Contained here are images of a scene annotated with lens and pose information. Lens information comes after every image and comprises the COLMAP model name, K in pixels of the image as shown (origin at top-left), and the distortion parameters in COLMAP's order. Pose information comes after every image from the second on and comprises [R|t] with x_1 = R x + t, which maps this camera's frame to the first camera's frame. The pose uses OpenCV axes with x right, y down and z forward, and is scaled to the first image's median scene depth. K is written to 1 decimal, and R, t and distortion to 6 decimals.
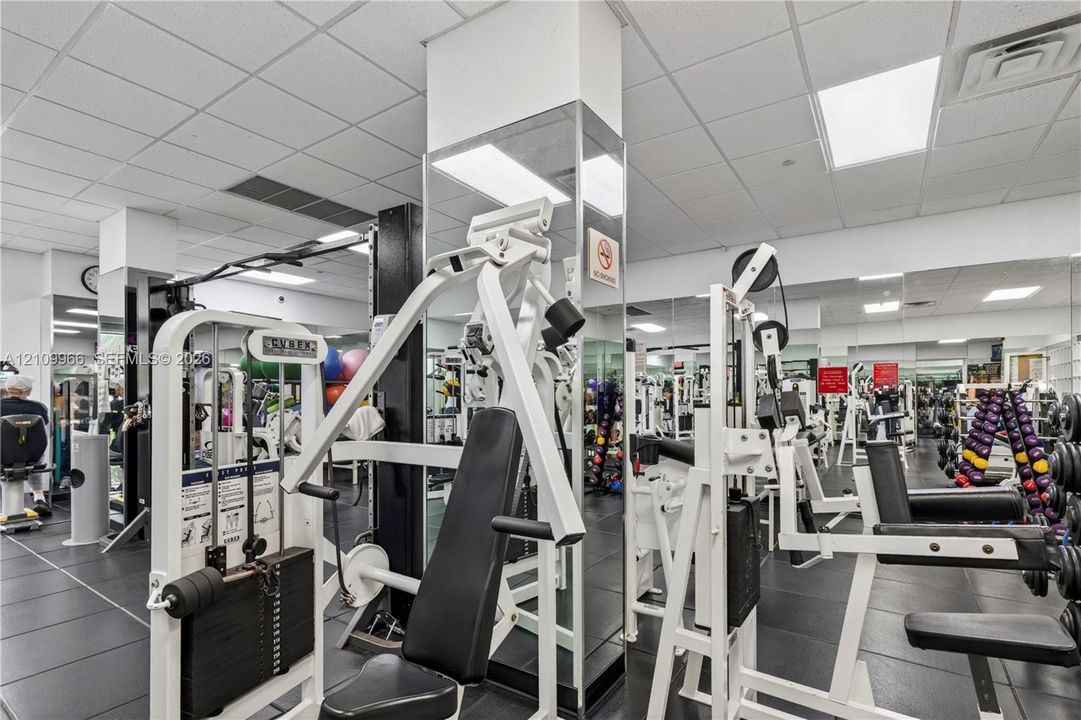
lens RADIAL K [[519.1, 0, 528.4], [0, 519.1, 387.2], [0, 0, 1]] dist [0.001806, -0.000152]
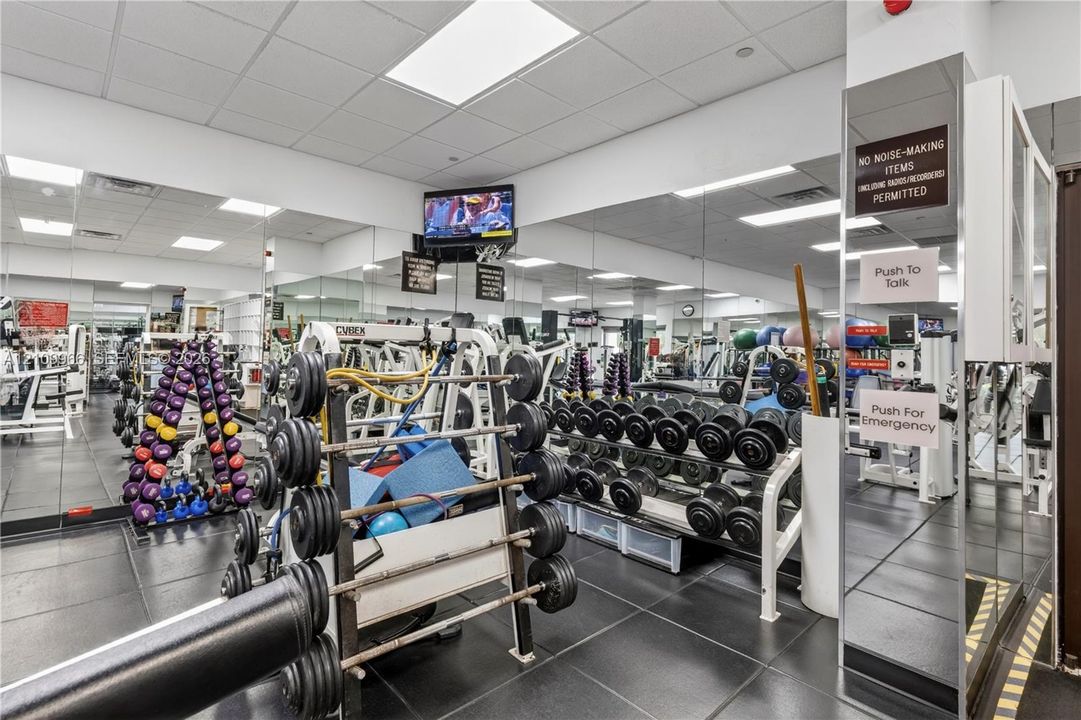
lens RADIAL K [[519.1, 0, 550.6], [0, 519.1, 330.3], [0, 0, 1]] dist [0.001806, -0.000152]
pose [[0.205937, 0.037664, 0.977840, 0.113066], [-0.029059, 0.999054, -0.032361, -0.001460], [-0.978134, -0.021751, 0.206837, 0.146143]]
